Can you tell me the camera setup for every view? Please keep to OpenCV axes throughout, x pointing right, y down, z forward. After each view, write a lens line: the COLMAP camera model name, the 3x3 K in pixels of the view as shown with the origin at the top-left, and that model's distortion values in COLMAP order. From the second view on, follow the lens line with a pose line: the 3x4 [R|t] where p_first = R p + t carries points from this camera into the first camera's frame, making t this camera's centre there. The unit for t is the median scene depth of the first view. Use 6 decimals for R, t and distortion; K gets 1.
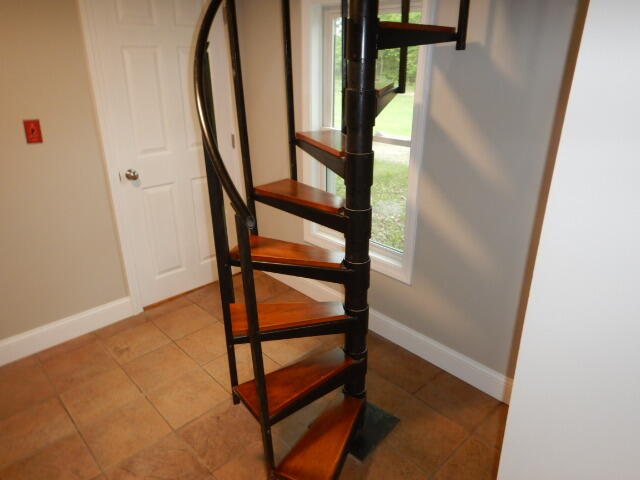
lens RADIAL K [[455.2, 0, 319.2], [0, 455.2, 237.1], [0, 0, 1]] dist [0.016491, -0.016145]
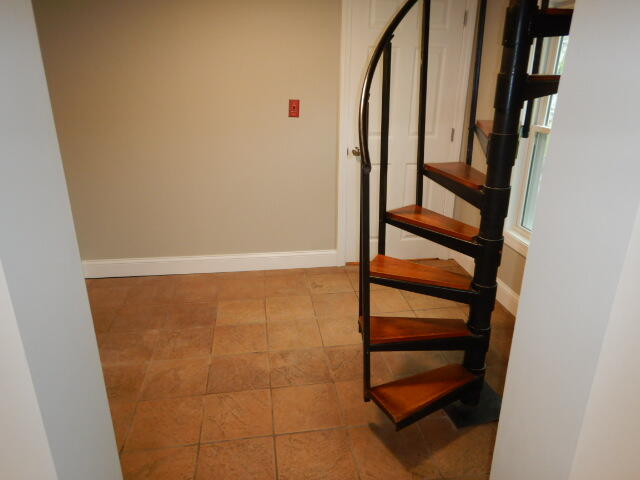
lens RADIAL K [[455.2, 0, 322.8], [0, 455.2, 242.6], [0, 0, 1]] dist [0.016491, -0.016145]
pose [[0.815850, 0.211788, -0.538085, 0.291076], [-0.223184, 0.973743, 0.044867, 0.087175], [0.533459, 0.083487, 0.841696, -0.081523]]
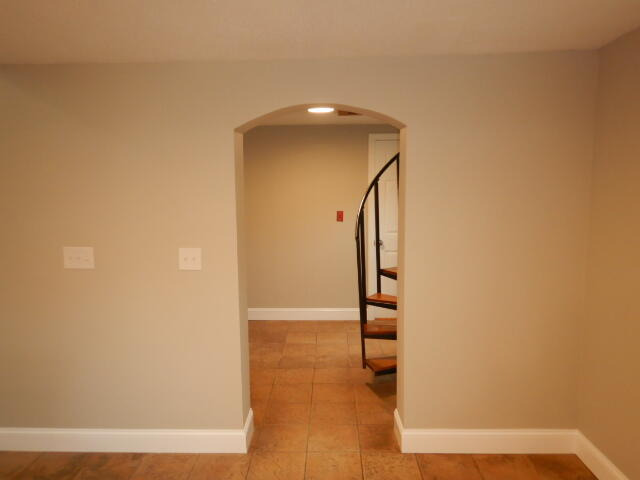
lens RADIAL K [[455.2, 0, 321.1], [0, 455.2, 240.0], [0, 0, 1]] dist [0.016491, -0.016145]
pose [[0.707672, 0.073298, -0.702728, 0.970794], [-0.252718, 0.955063, -0.154878, 0.272752], [0.659798, 0.287195, 0.694396, -0.635643]]
